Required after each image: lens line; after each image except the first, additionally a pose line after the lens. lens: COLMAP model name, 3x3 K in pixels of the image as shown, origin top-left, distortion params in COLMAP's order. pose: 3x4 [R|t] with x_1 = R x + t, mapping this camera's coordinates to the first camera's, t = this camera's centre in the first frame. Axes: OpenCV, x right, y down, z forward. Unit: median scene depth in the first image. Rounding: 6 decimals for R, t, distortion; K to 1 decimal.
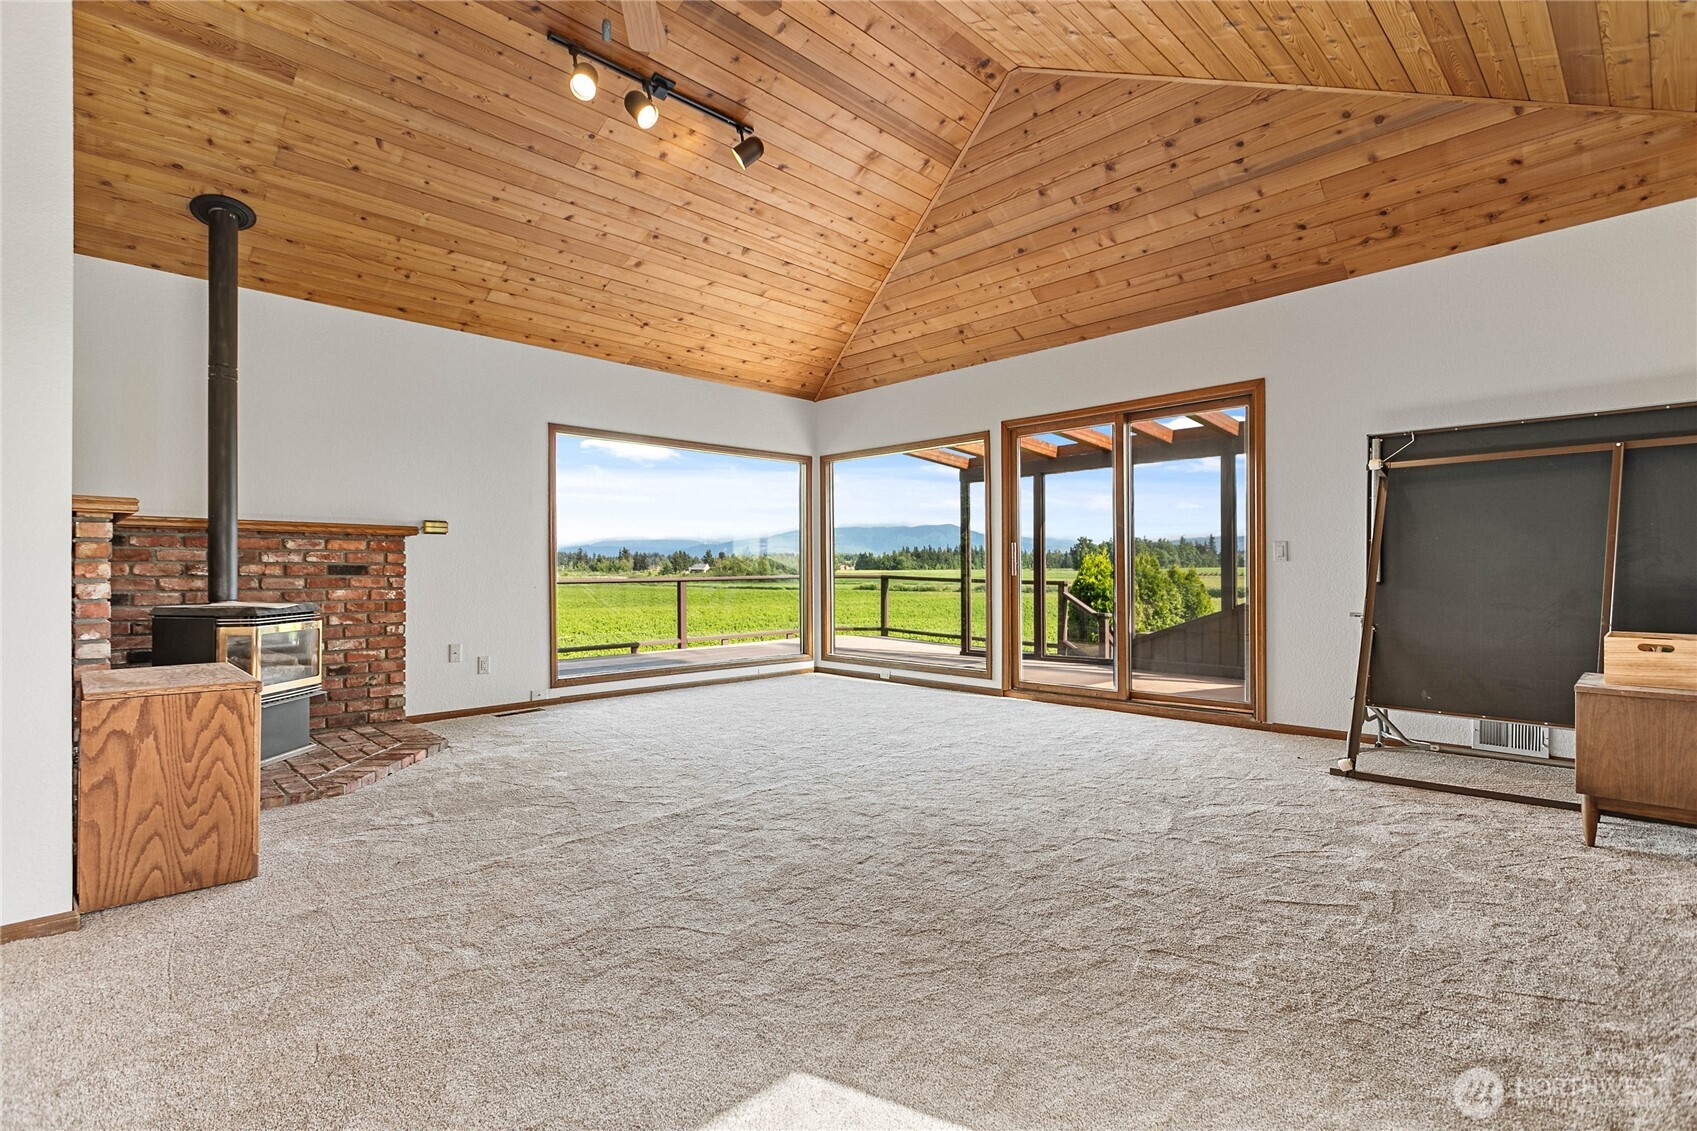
lens RADIAL K [[808.9, 0, 848.5], [0, 808.9, 565.5], [0, 0, 1]] dist [-0.027547, 0.000552]
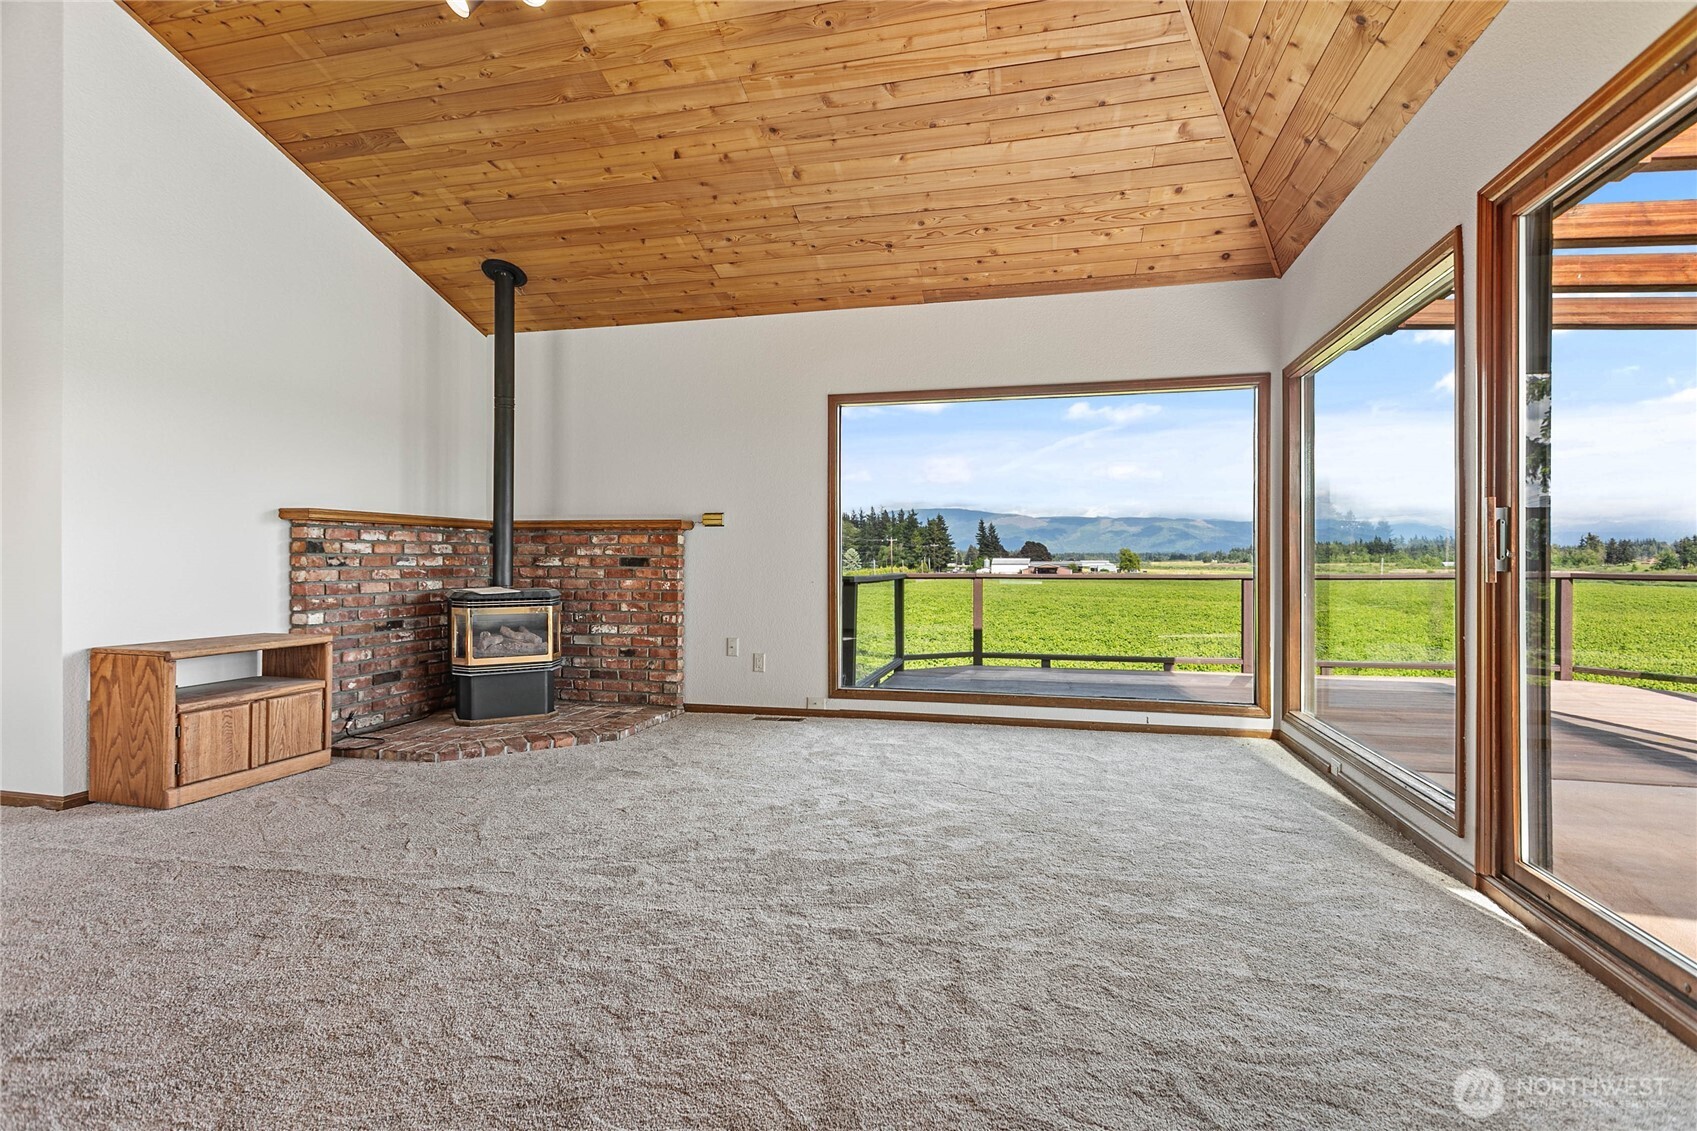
lens RADIAL K [[798.7, 0, 845.5], [0, 798.7, 560.3], [0, 0, 1]] dist [-0.004659, -0.000490]
pose [[0.512730, 0.002043, -0.858548, 0.465437], [0.001074, 0.999995, 0.003021, 0.000408], [0.858550, -0.002471, 0.512725, 0.687214]]
